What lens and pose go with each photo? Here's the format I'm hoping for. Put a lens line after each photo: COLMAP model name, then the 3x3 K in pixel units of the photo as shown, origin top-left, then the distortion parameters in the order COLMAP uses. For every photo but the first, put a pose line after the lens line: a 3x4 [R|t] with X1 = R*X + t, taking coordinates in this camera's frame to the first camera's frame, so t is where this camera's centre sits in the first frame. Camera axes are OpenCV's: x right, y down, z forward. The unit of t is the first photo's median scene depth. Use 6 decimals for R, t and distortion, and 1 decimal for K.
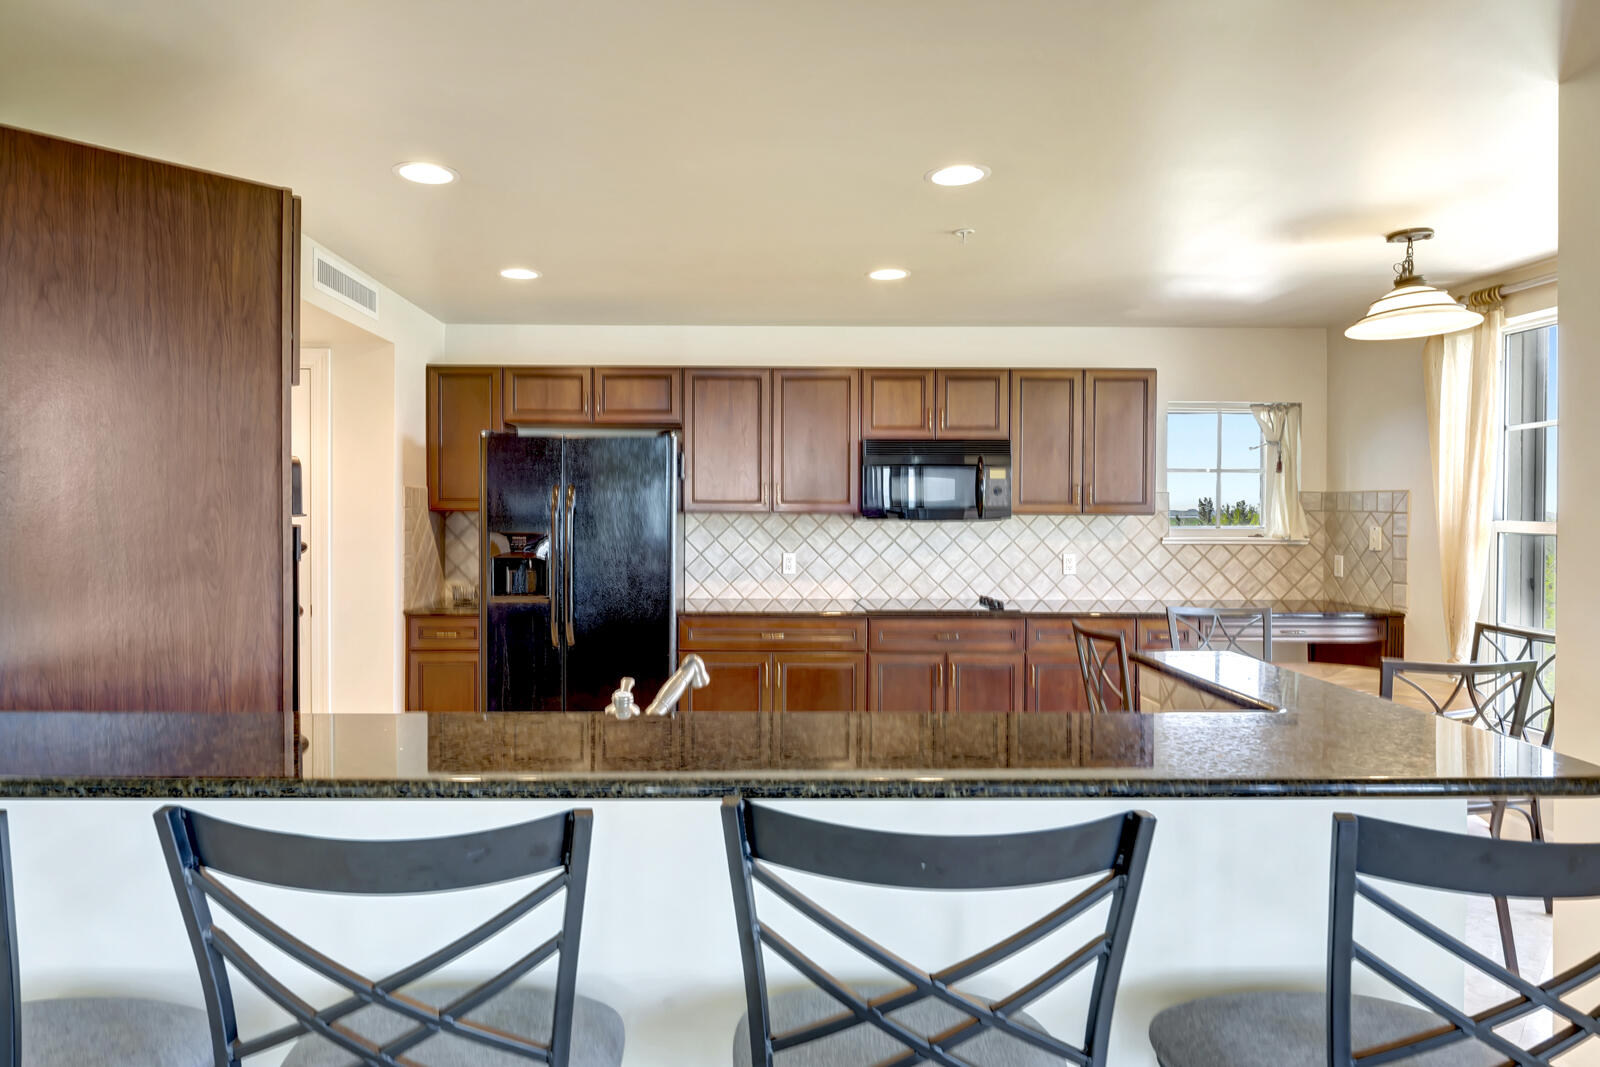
lens RADIAL K [[962.7, 0, 741.3], [0, 962.7, 523.0], [0, 0, 1]] dist [-0.005155, -0.001457]
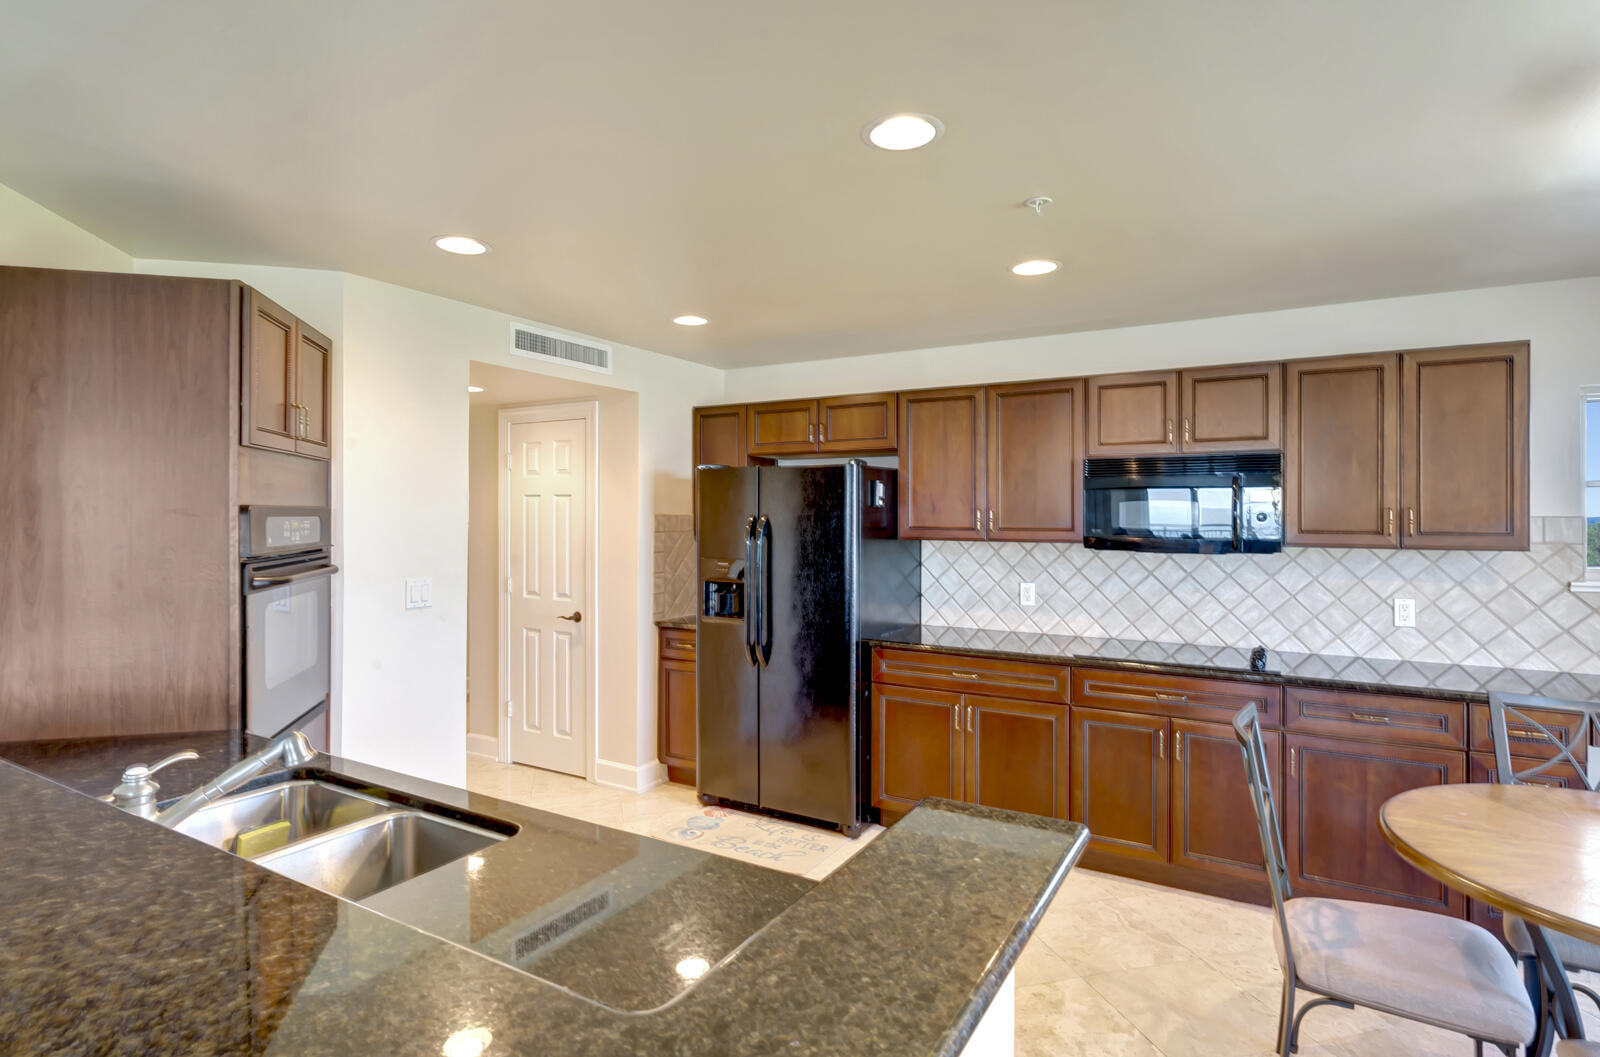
lens RADIAL K [[823.2, 0, 795.7], [0, 823.2, 513.2], [0, 0, 1]] dist [-0.000829, -0.000481]
pose [[0.857205, -0.002423, -0.514970, 0.283743], [-0.007654, 0.999819, -0.017444, -0.021535], [0.514919, 0.018895, 0.857031, 0.219419]]
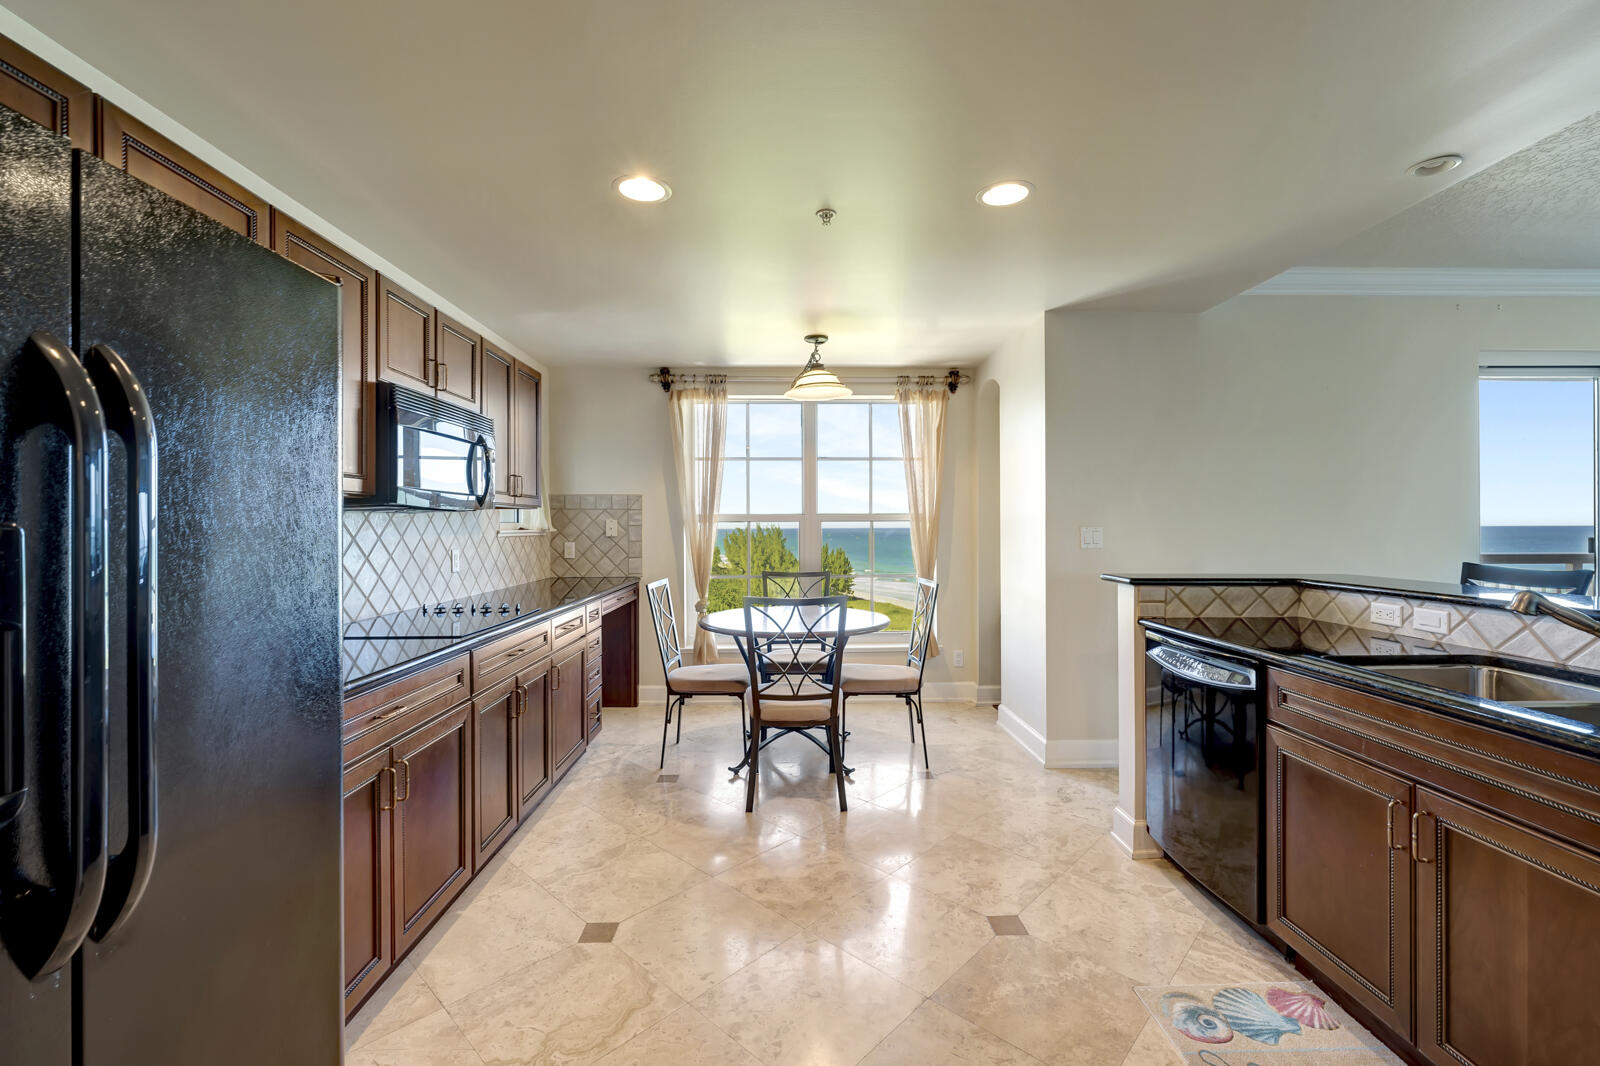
lens RADIAL K [[664.0, 0, 797.9], [0, 664.0, 527.7], [0, 0, 1]] dist [-0.000608, -0.000020]
pose [[-0.007900, -0.006425, 0.999948, -0.322291], [0.020503, 0.999768, 0.006586, 0.014349], [-0.999759, 0.020554, -0.007767, 0.723201]]
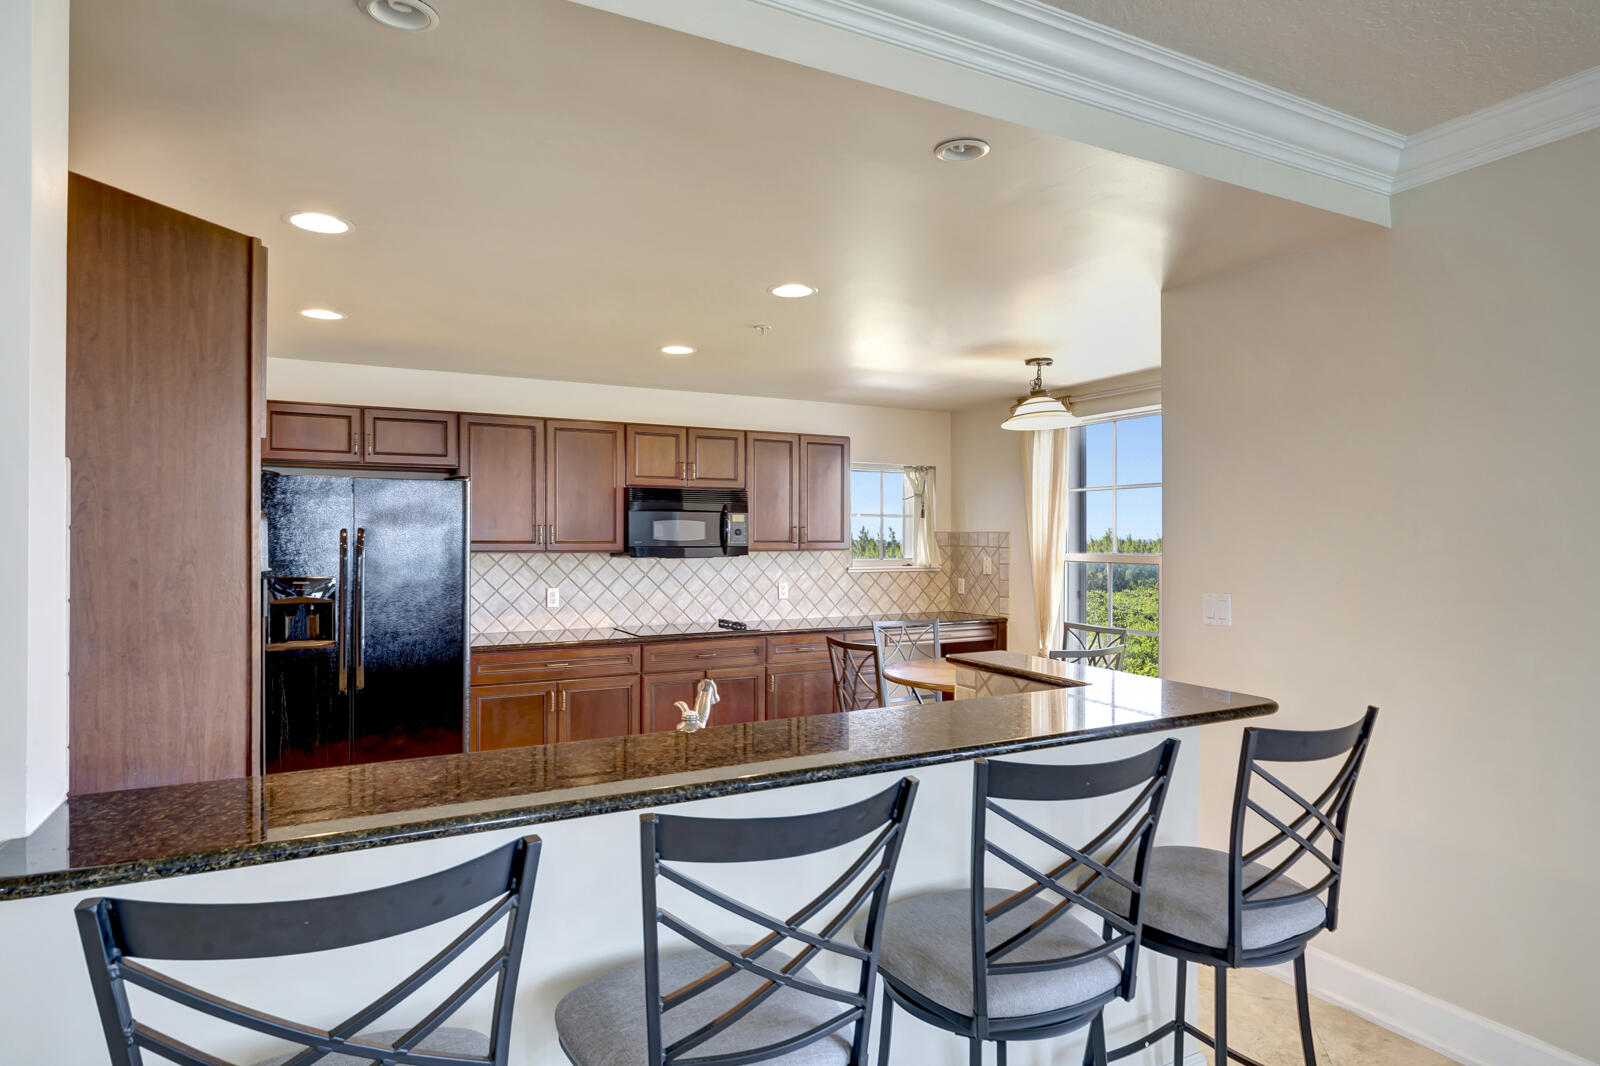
lens RADIAL K [[895.5, 0, 805.7], [0, 895.5, 540.4], [0, 0, 1]] dist [0.003898, 0.000569]
pose [[0.884411, -0.004091, 0.466692, -0.180819], [0.009649, 0.999908, -0.009519, -0.010953], [-0.466610, 0.012921, 0.884369, -0.030909]]
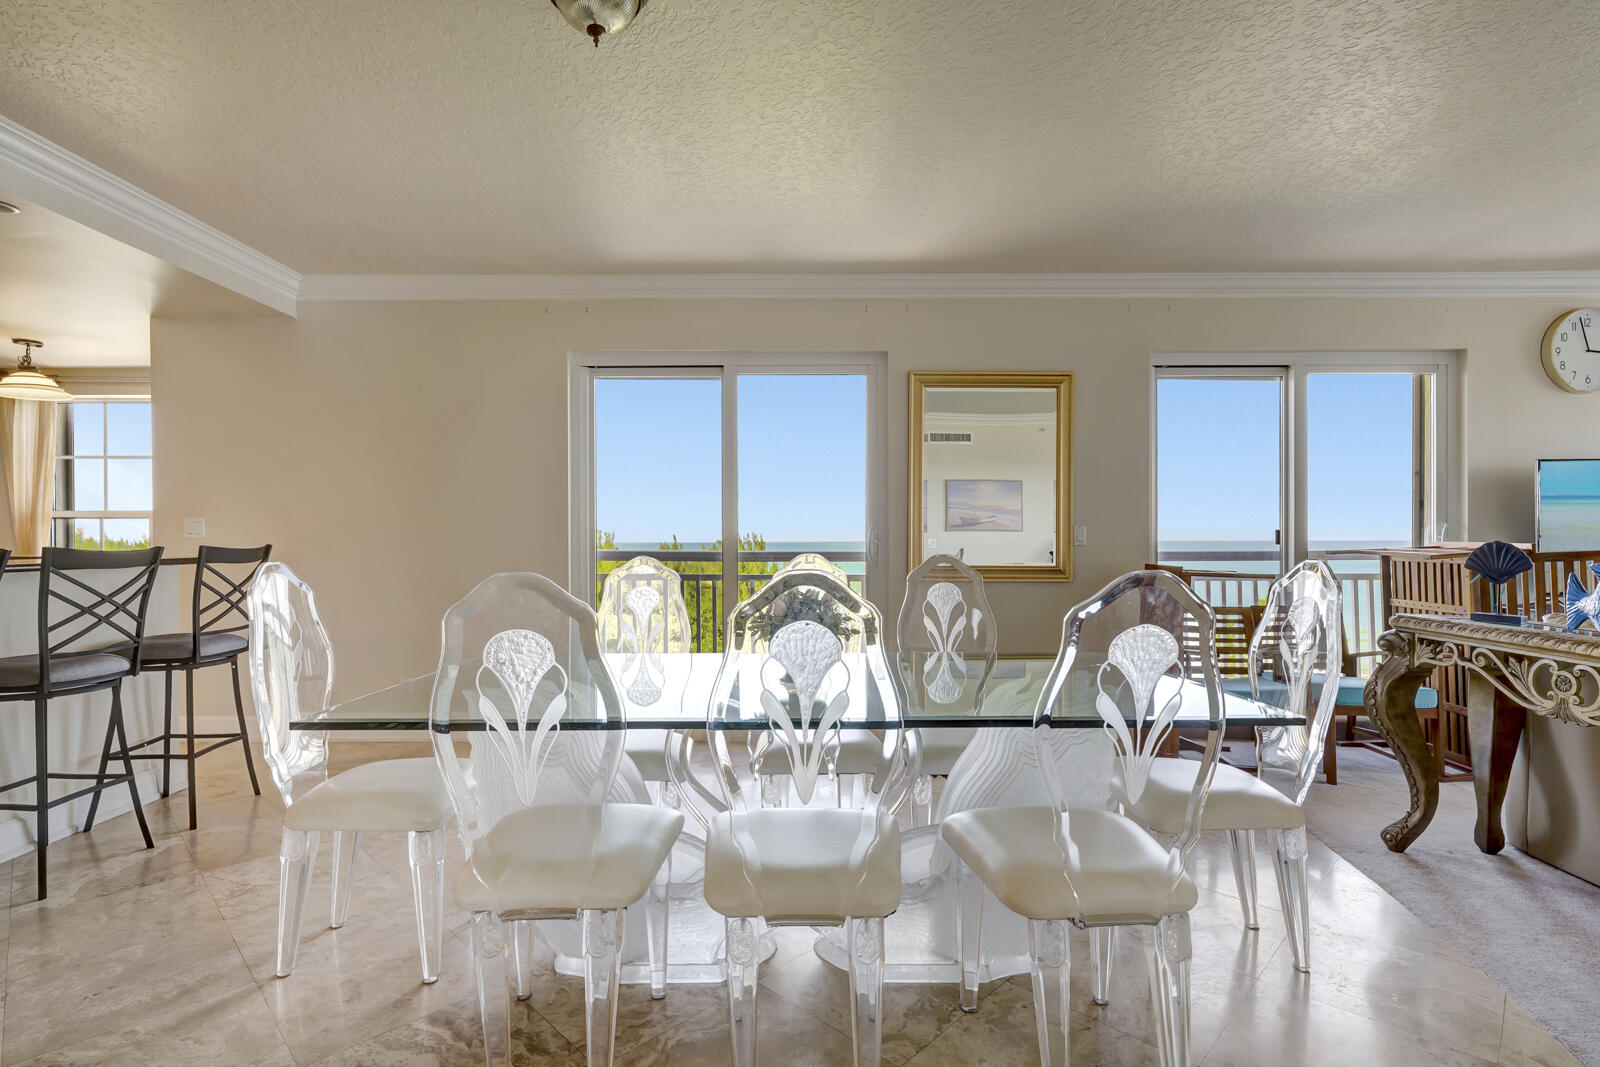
lens RADIAL K [[774.3, 0, 798.4], [0, 774.3, 544.5], [0, 0, 1]] dist [-0.002256, -0.000516]
pose [[0.010149, -0.010466, 0.999894, -0.494282], [0.017664, 0.999791, 0.010286, 0.057531], [-0.999792, 0.017557, 0.010331, -0.296169]]
